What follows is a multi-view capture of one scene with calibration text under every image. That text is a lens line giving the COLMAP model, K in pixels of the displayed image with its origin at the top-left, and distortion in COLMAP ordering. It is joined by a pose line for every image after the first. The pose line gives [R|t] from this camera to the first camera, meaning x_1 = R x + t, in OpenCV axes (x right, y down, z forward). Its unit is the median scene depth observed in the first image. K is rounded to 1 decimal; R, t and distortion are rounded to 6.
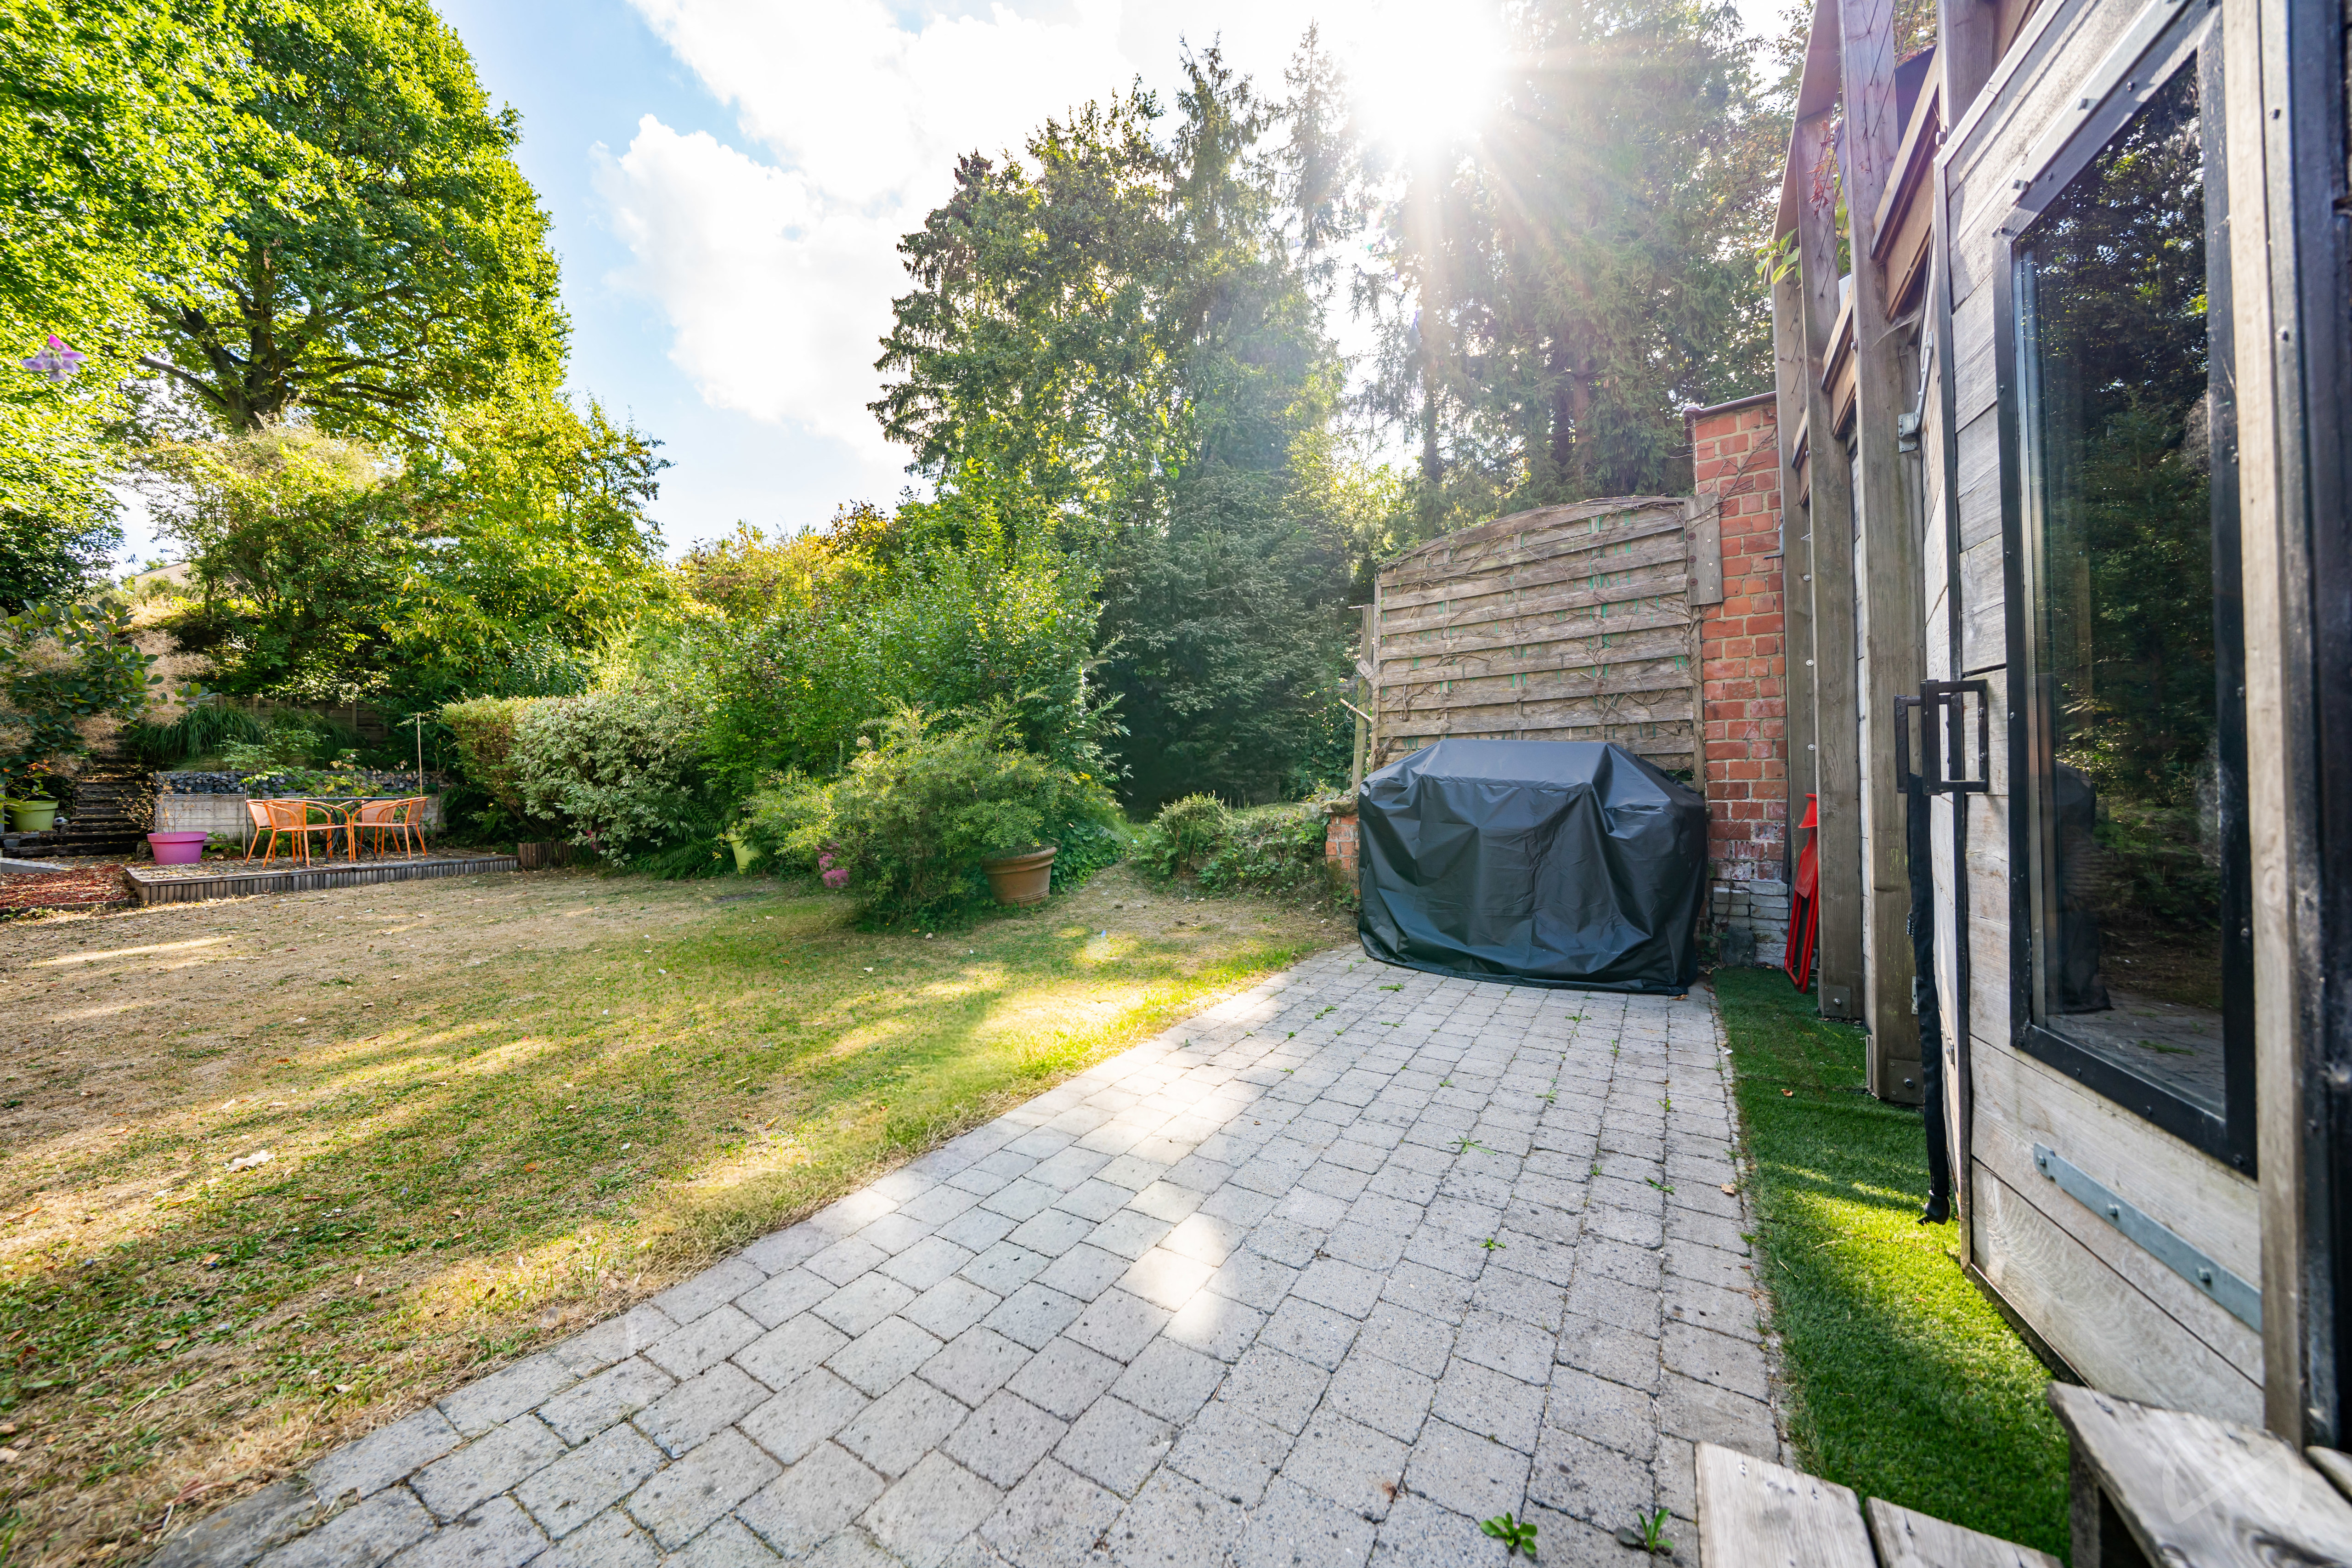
lens RADIAL K [[801.6, 0, 1176.6], [0, 801.6, 776.7], [0, 0, 1]] dist [-0.002224, -0.003104]
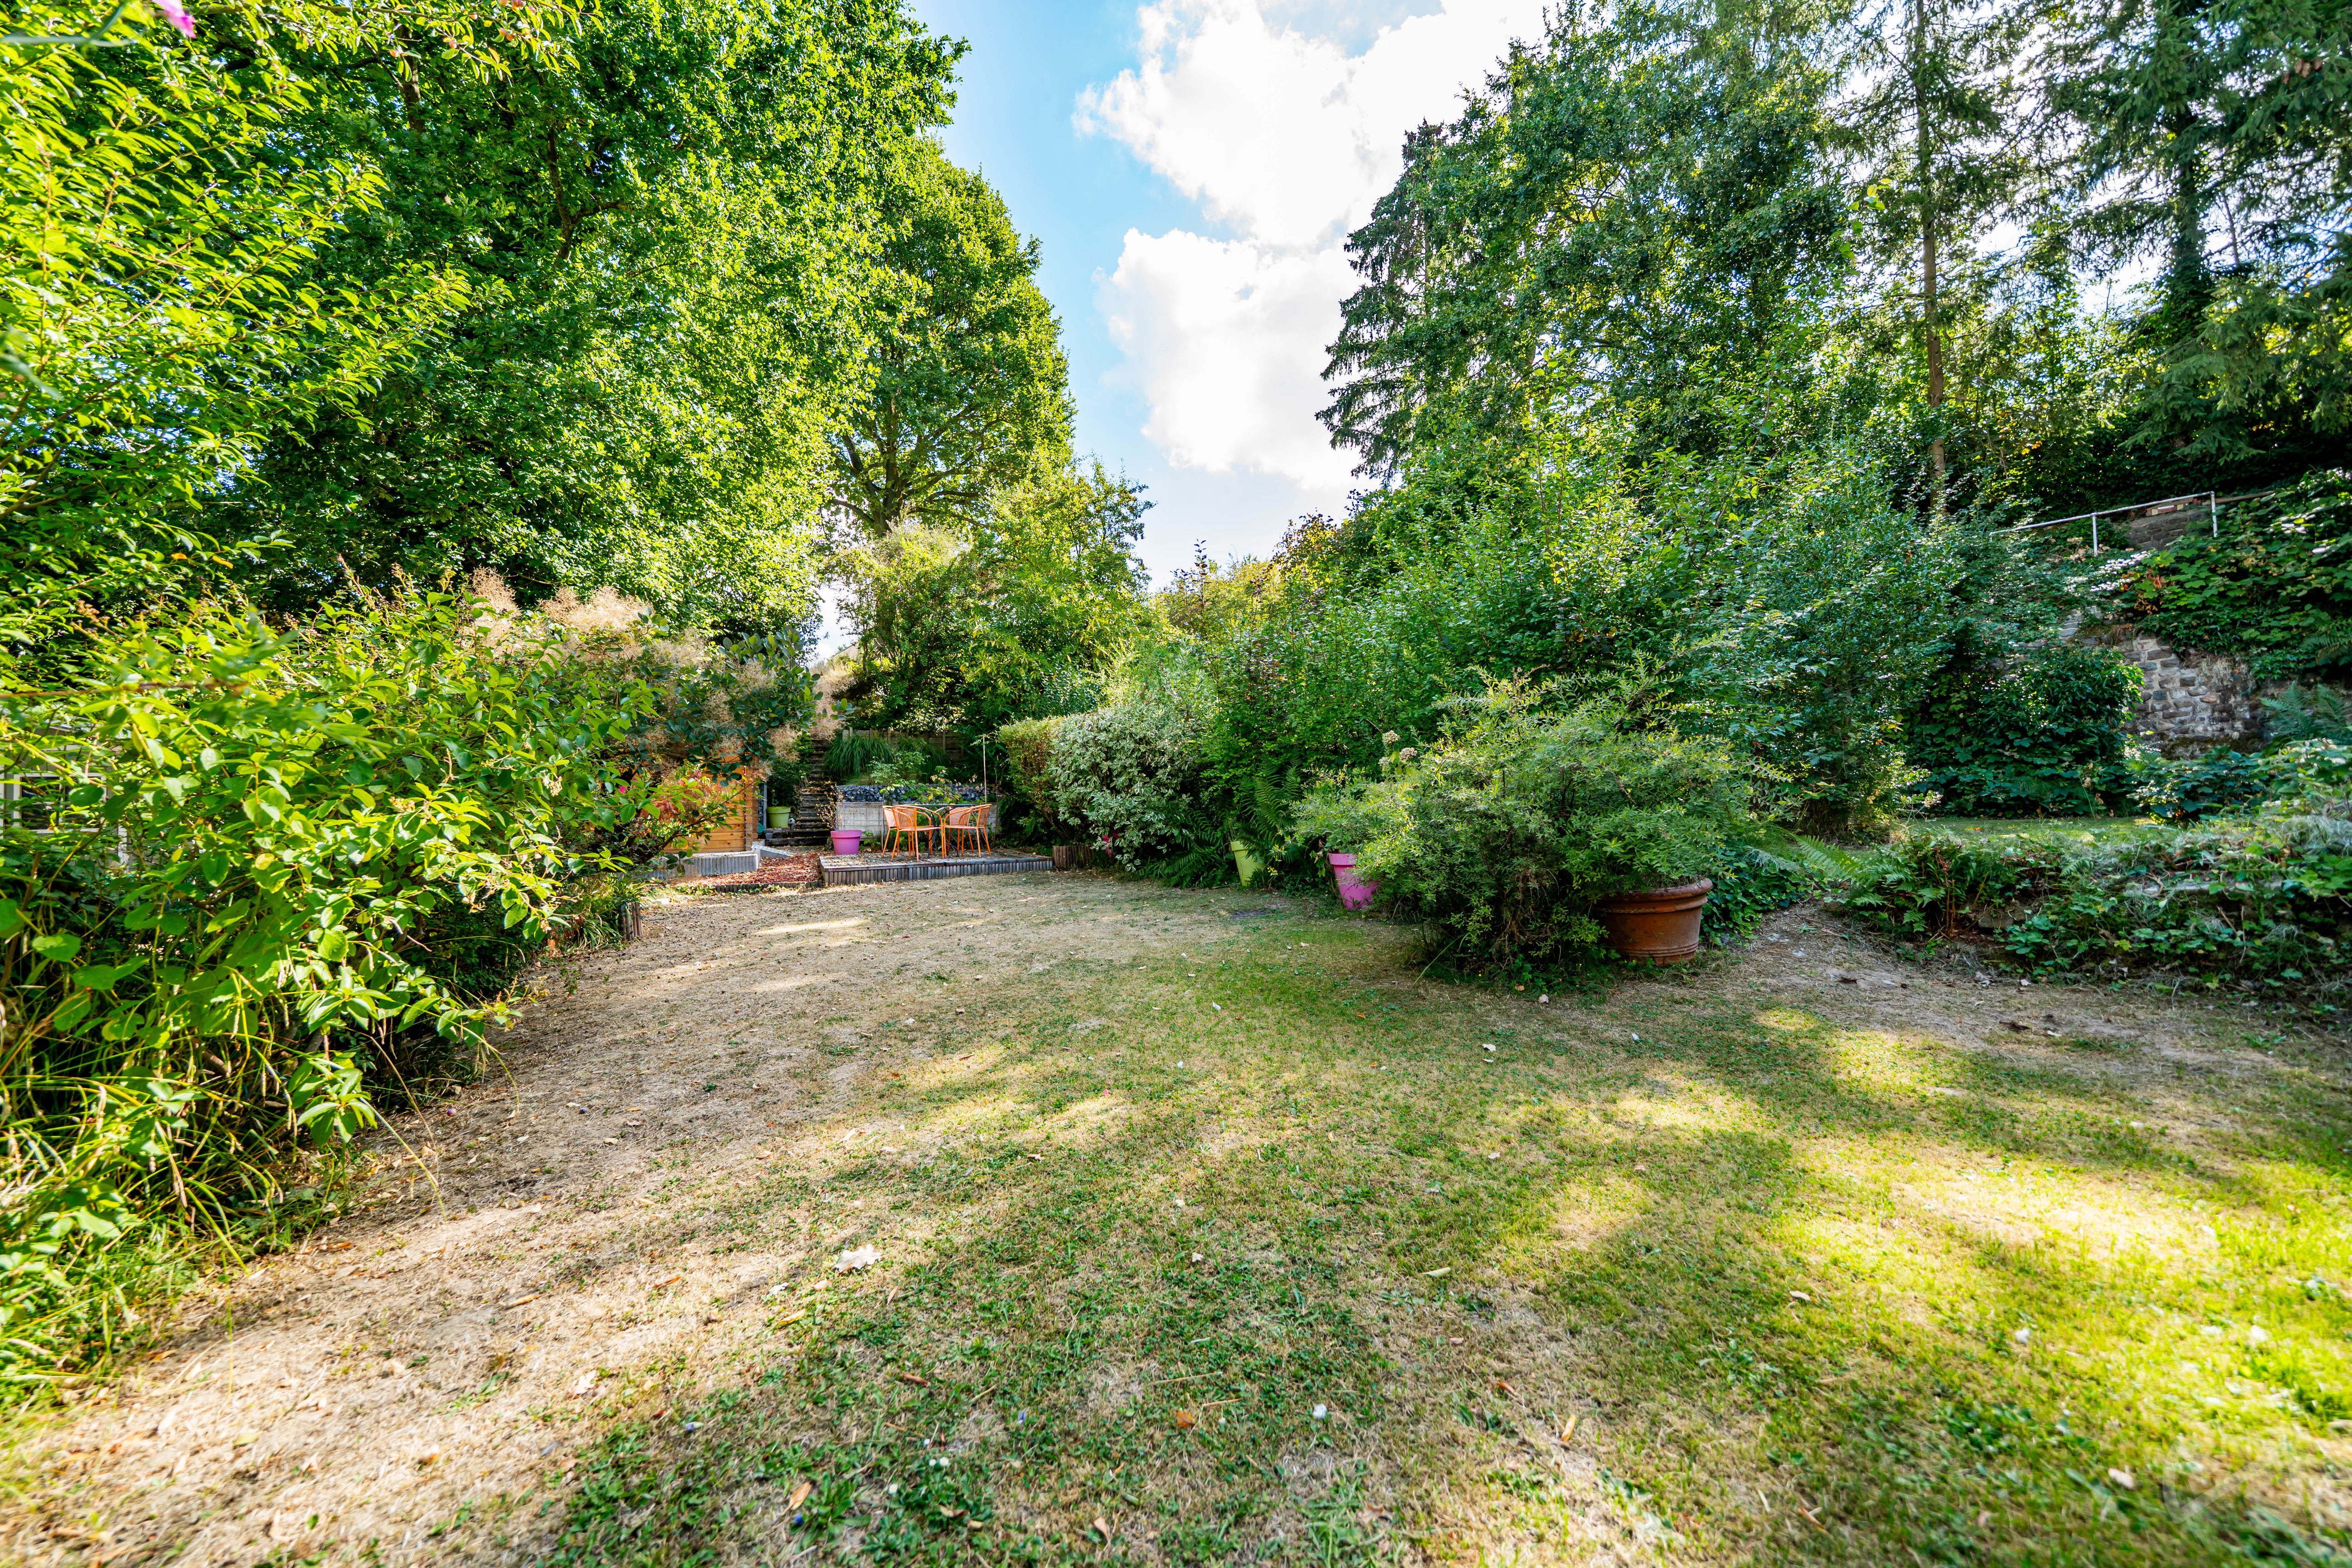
lens RADIAL K [[802.1, 0, 1163.7], [0, 802.1, 779.7], [0, 0, 1]] dist [-0.002776, -0.000156]
pose [[0.861452, -0.012339, -0.507689, -0.078547], [0.006381, 0.999889, -0.013474, 0.004504], [0.507798, 0.008368, 0.861435, 0.073210]]
